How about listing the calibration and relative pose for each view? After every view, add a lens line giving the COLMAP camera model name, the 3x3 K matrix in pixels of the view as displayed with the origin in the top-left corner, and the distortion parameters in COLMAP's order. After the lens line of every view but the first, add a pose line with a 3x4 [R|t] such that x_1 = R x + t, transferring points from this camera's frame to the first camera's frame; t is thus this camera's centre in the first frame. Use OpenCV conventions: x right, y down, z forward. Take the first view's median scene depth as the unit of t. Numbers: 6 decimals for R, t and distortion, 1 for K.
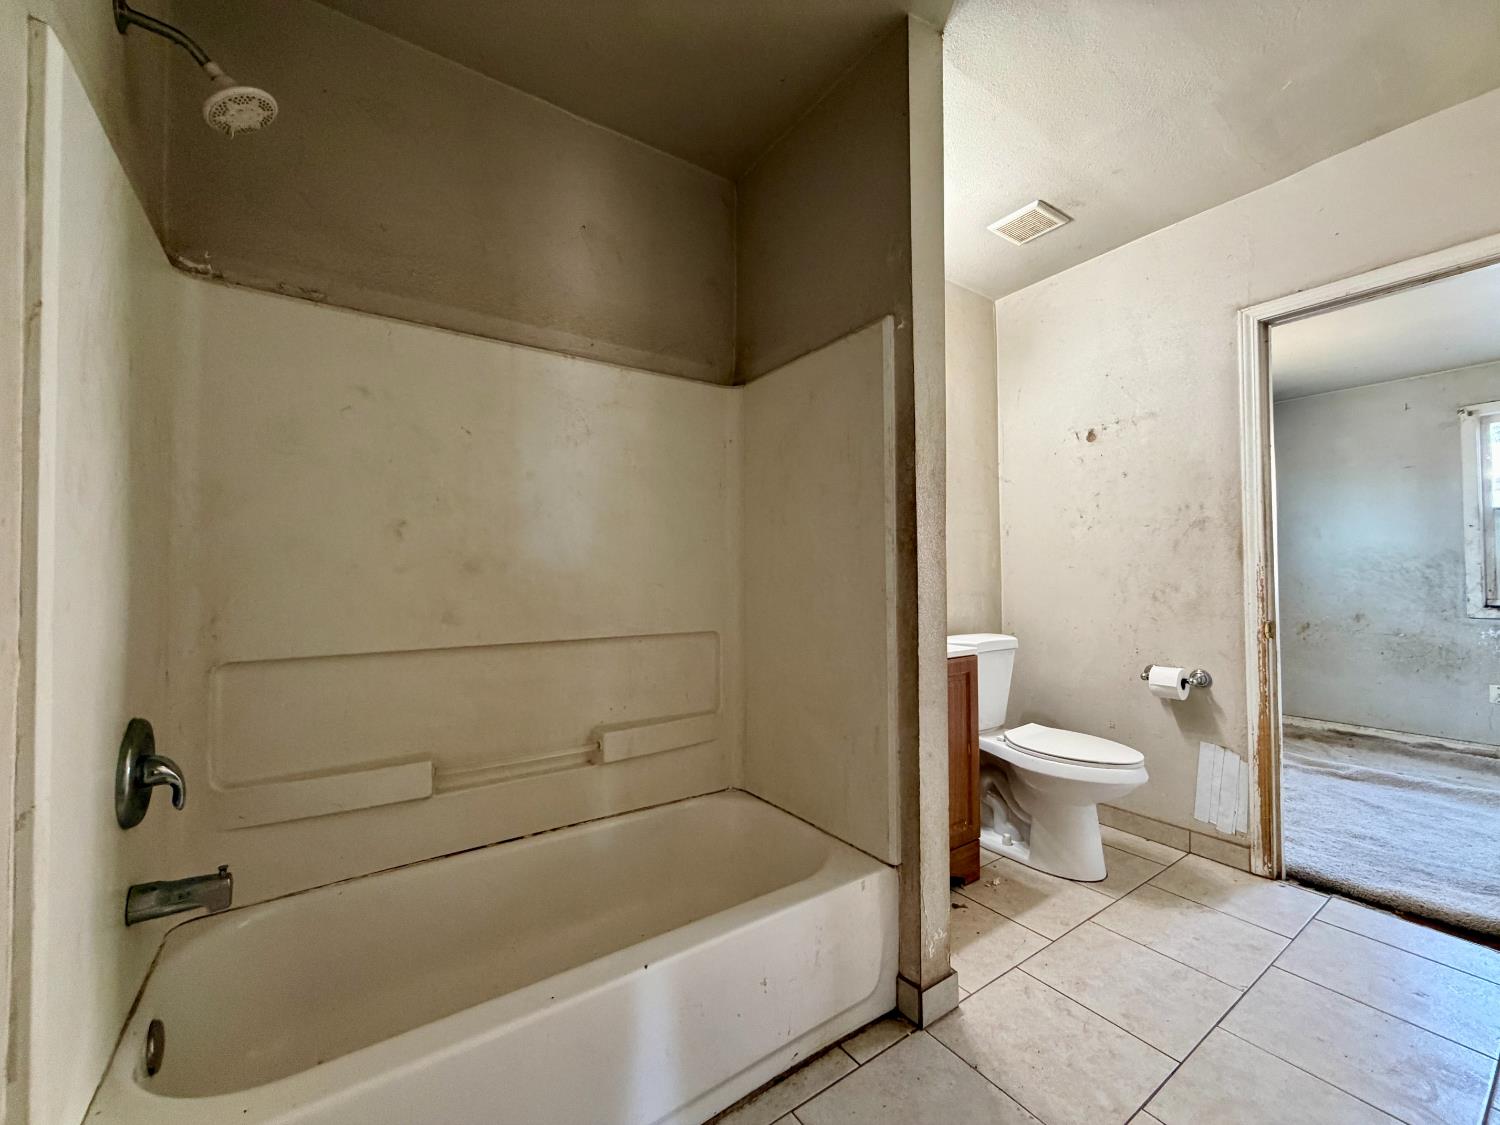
lens RADIAL K [[597.6, 0, 744.2], [0, 597.6, 565.6], [0, 0, 1]] dist [0.003305, 0.000012]
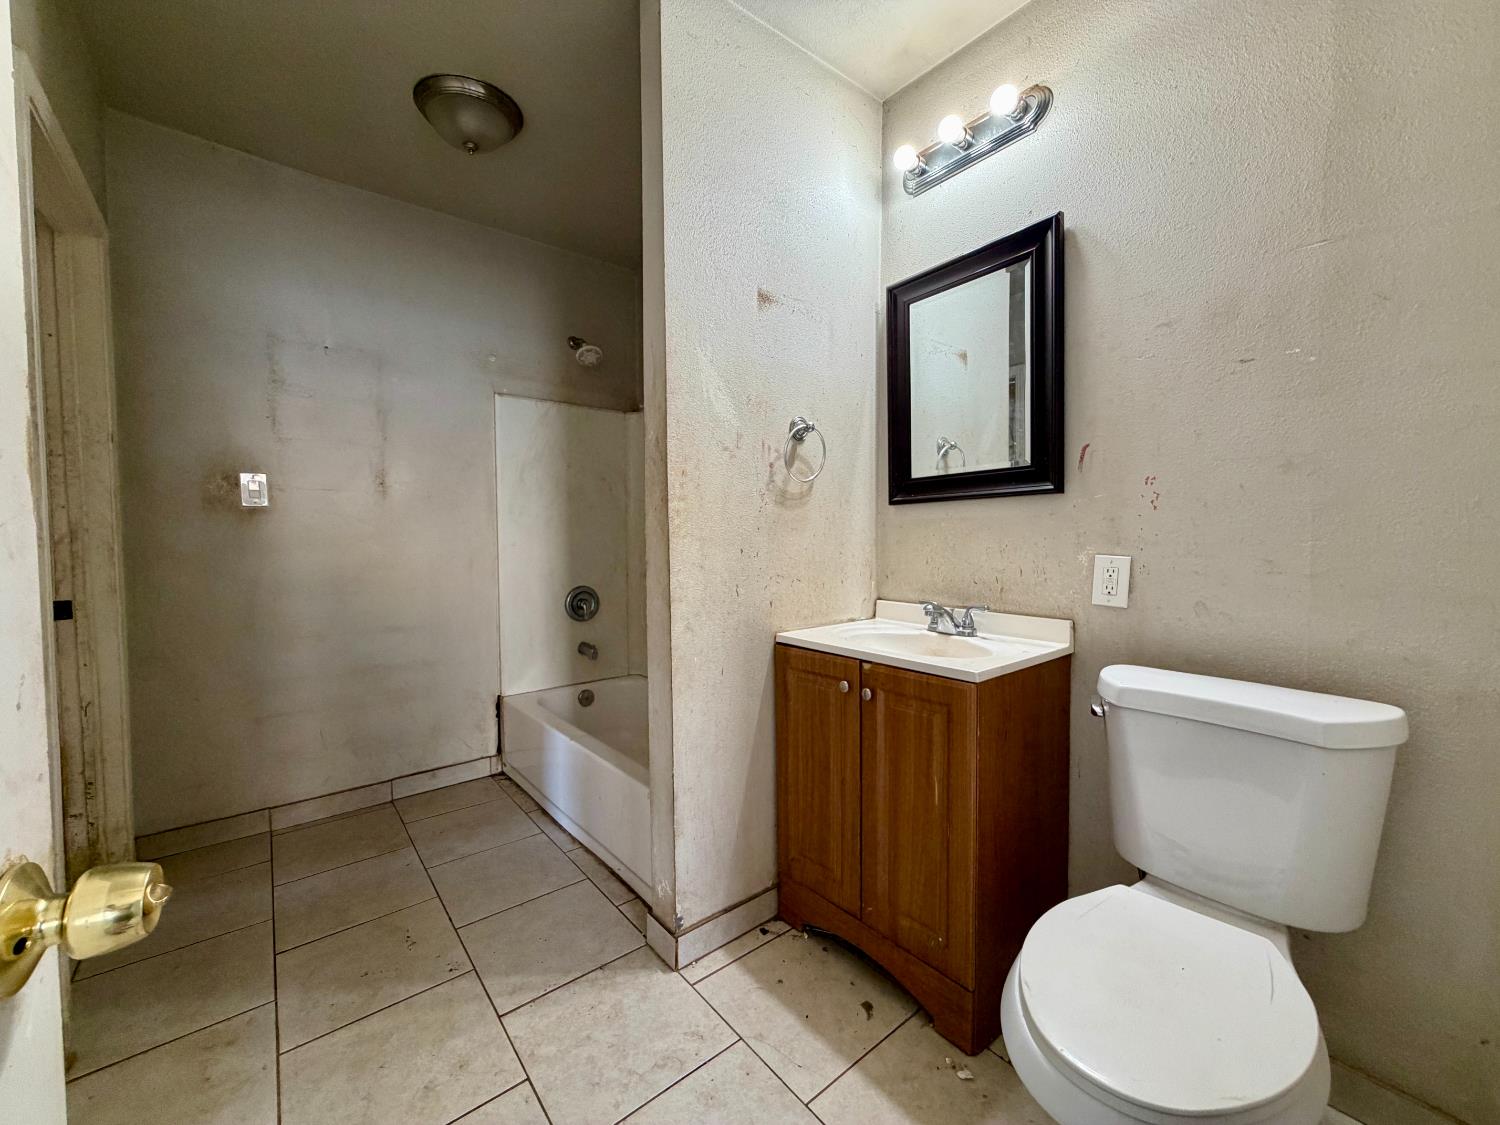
lens RADIAL K [[597.6, 0, 749.2], [0, 597.6, 557.2], [0, 0, 1]] dist [0.003305, 0.000012]
pose [[0.081791, 0.037824, -0.995932, 1.516935], [0.027060, 0.998827, 0.040156, 0.006496], [0.996282, -0.030235, 0.080672, 1.204649]]
